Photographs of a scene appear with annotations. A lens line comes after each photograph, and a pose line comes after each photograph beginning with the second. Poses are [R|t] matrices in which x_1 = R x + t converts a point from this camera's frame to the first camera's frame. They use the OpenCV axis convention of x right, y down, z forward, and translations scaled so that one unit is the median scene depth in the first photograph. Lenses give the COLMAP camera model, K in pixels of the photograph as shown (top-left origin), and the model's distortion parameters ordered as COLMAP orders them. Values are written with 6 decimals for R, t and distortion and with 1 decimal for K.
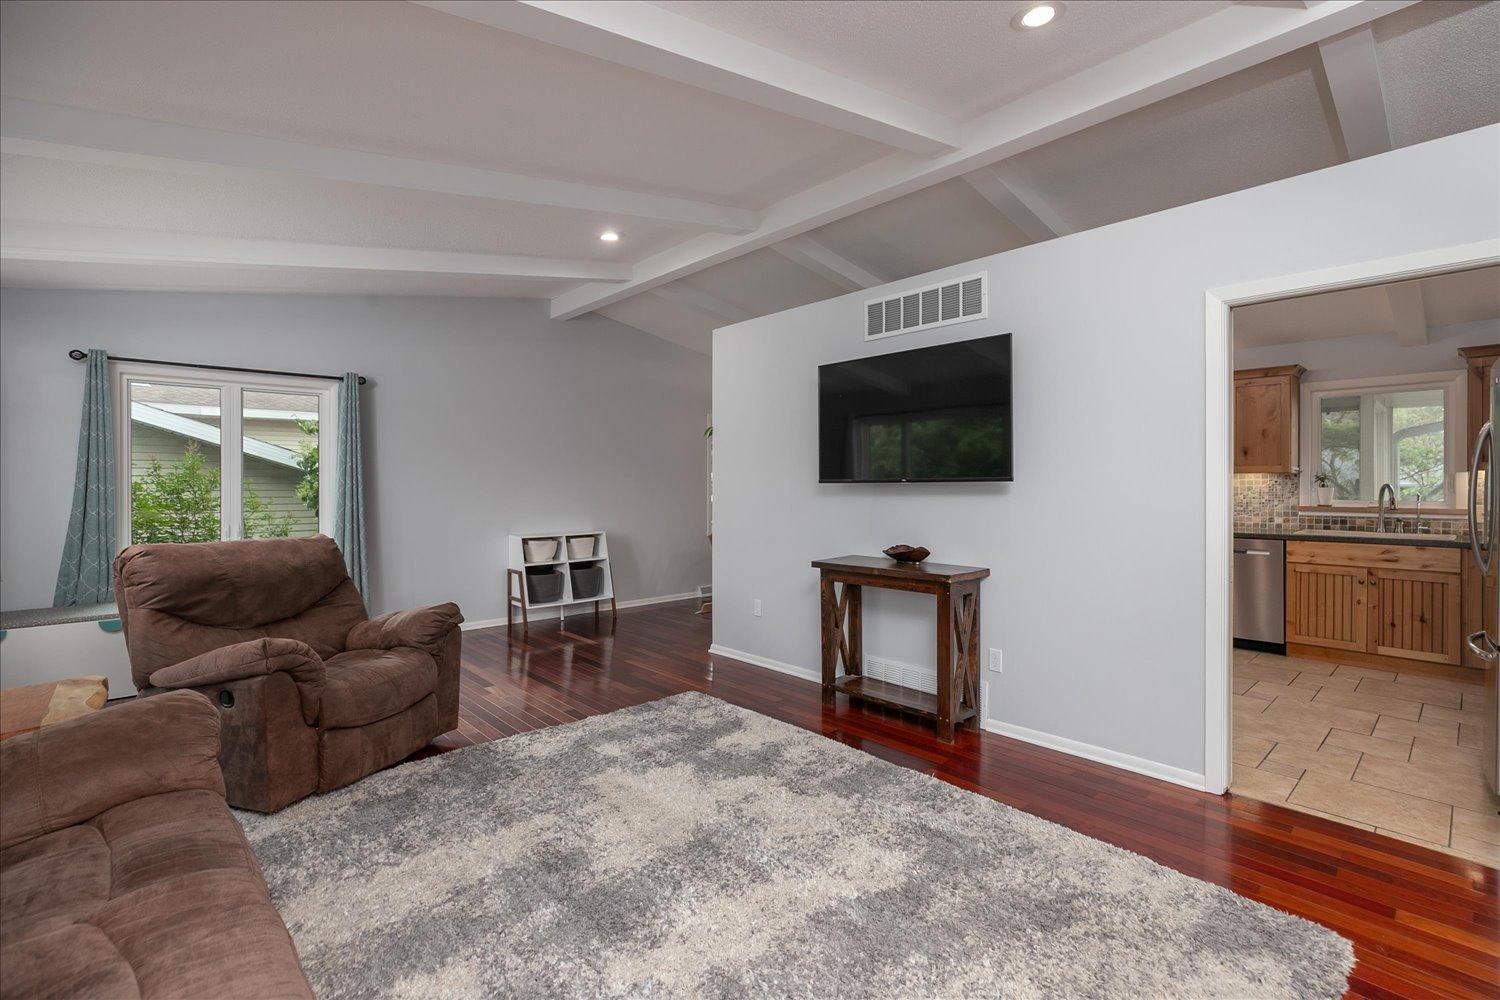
lens RADIAL K [[663.5, 0, 743.2], [0, 663.5, 485.0], [0, 0, 1]] dist [-0.002303, 0.000250]
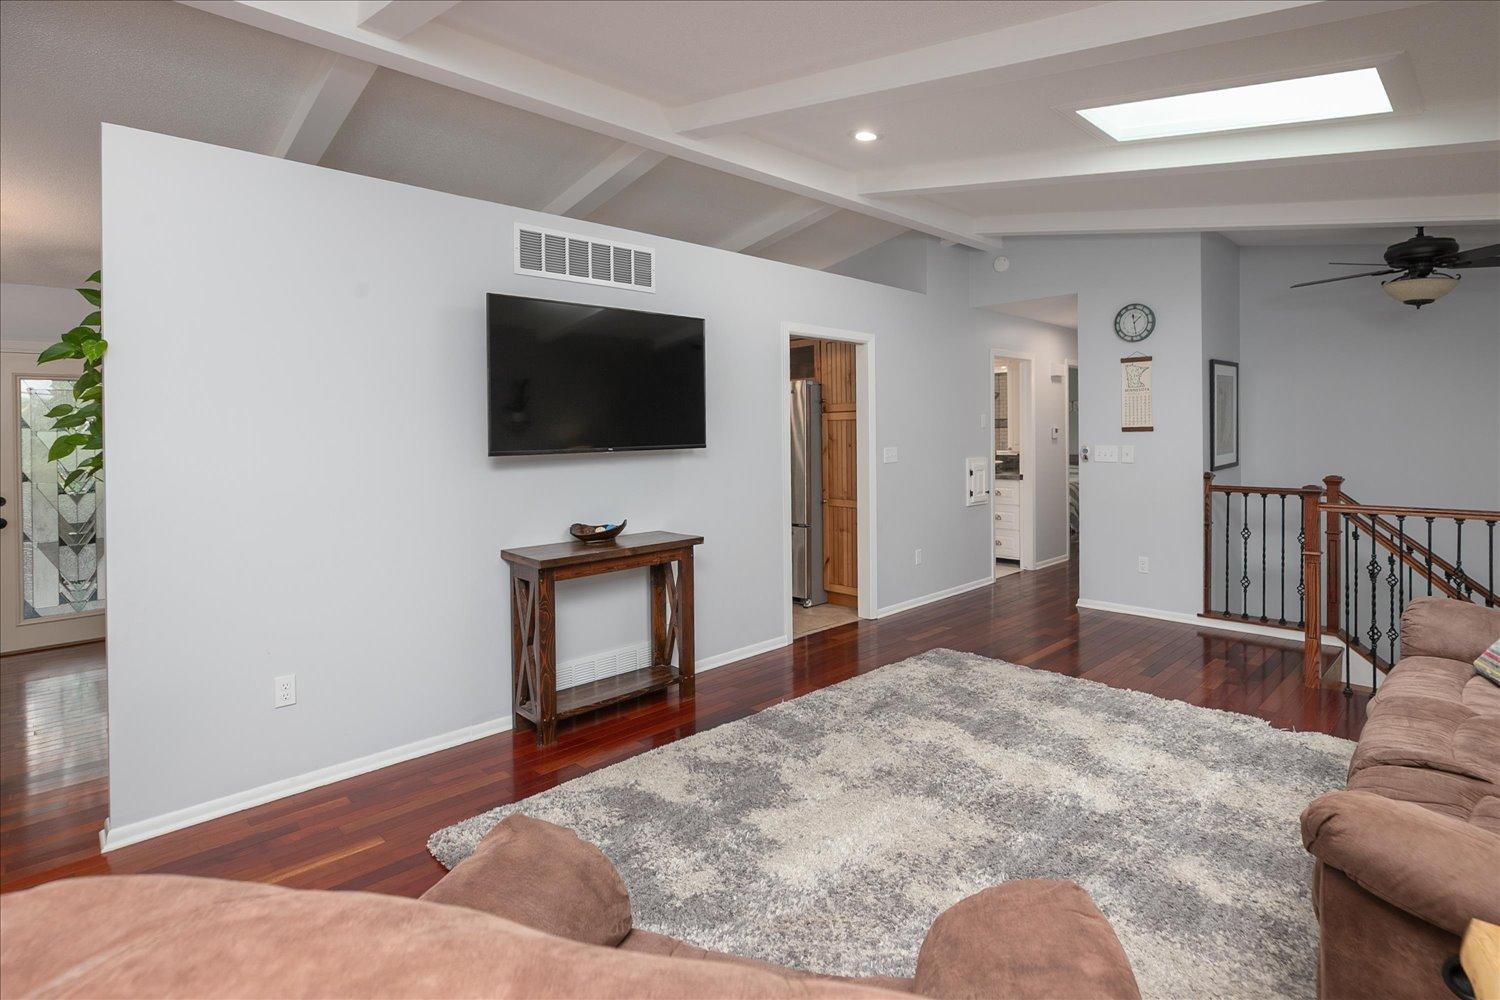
lens RADIAL K [[753.2, 0, 782.1], [0, 753.2, 440.8], [0, 0, 1]] dist [-0.019810, 0.000051]
pose [[-0.041102, -0.011716, 0.999086, -0.752784], [0.015931, 0.999796, 0.012380, -0.026540], [-0.999028, 0.016425, -0.040907, 0.765448]]
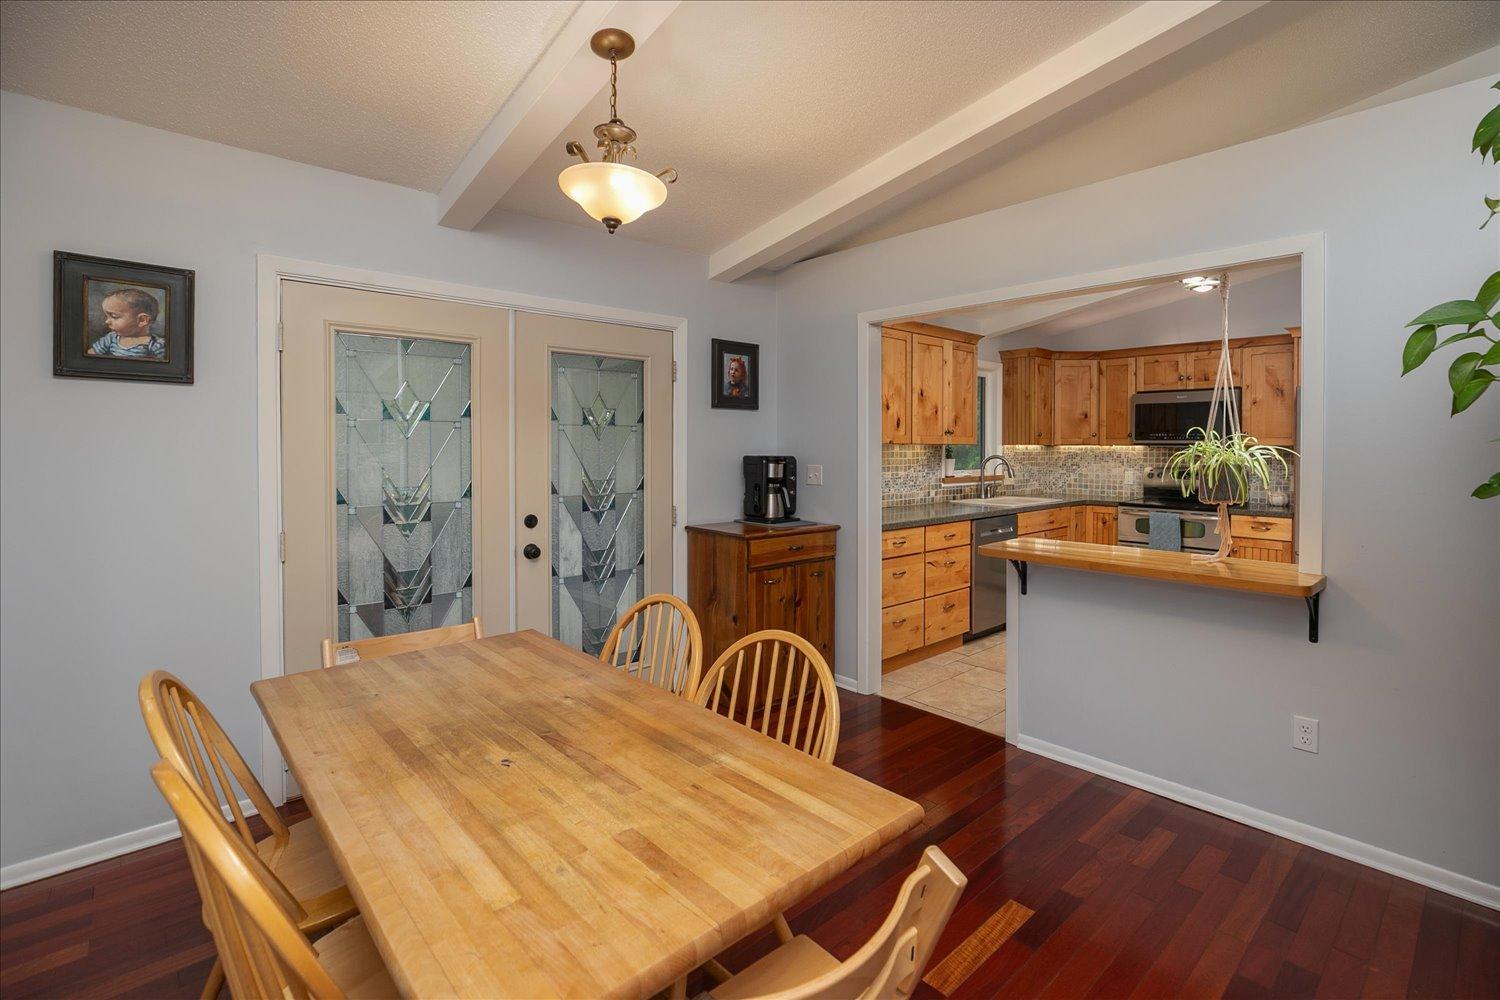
lens RADIAL K [[675.2, 0, 749.6], [0, 675.2, 472.9], [0, 0, 1]] dist [-0.002263, 0.000023]
pose [[0.024198, -0.037096, 0.999019, -0.259889], [0.001675, 0.999311, 0.037066, -0.020138], [-0.999706, 0.000776, 0.024243, 1.782493]]
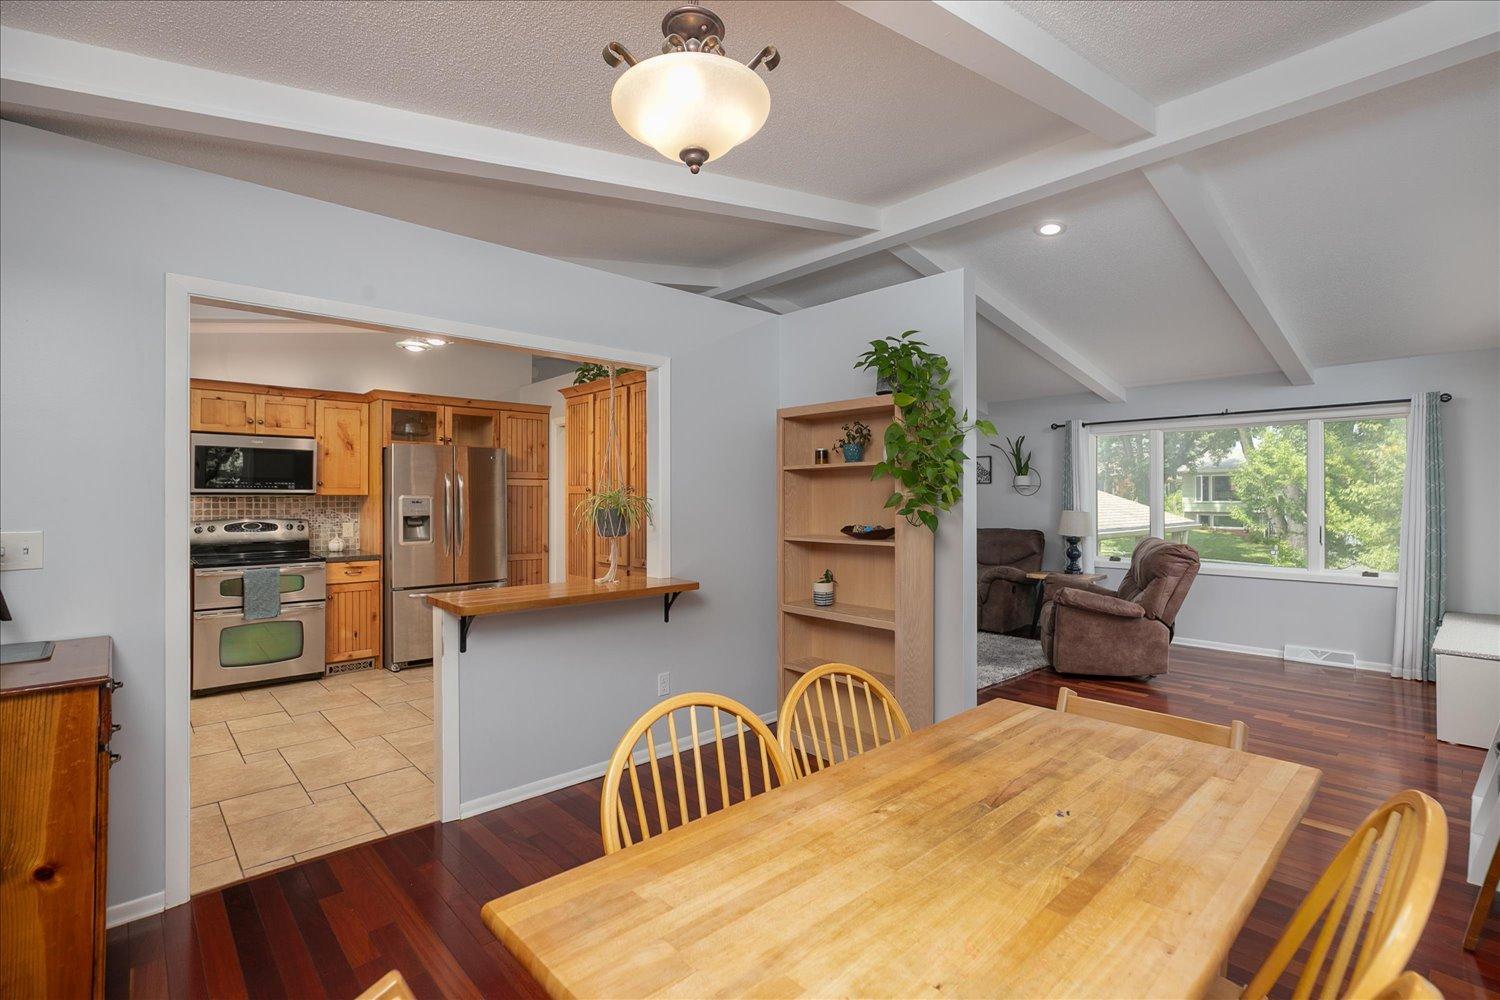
lens RADIAL K [[702.2, 0, 750.0], [0, 702.2, 500.0], [0, 0, 1]] dist [-0.007424, -0.000694]
pose [[-0.999994, -0.001147, 0.003332, 0.209588], [-0.001144, 0.999999, 0.000868, -0.015782], [-0.003333, 0.000864, -0.999994, 2.242415]]
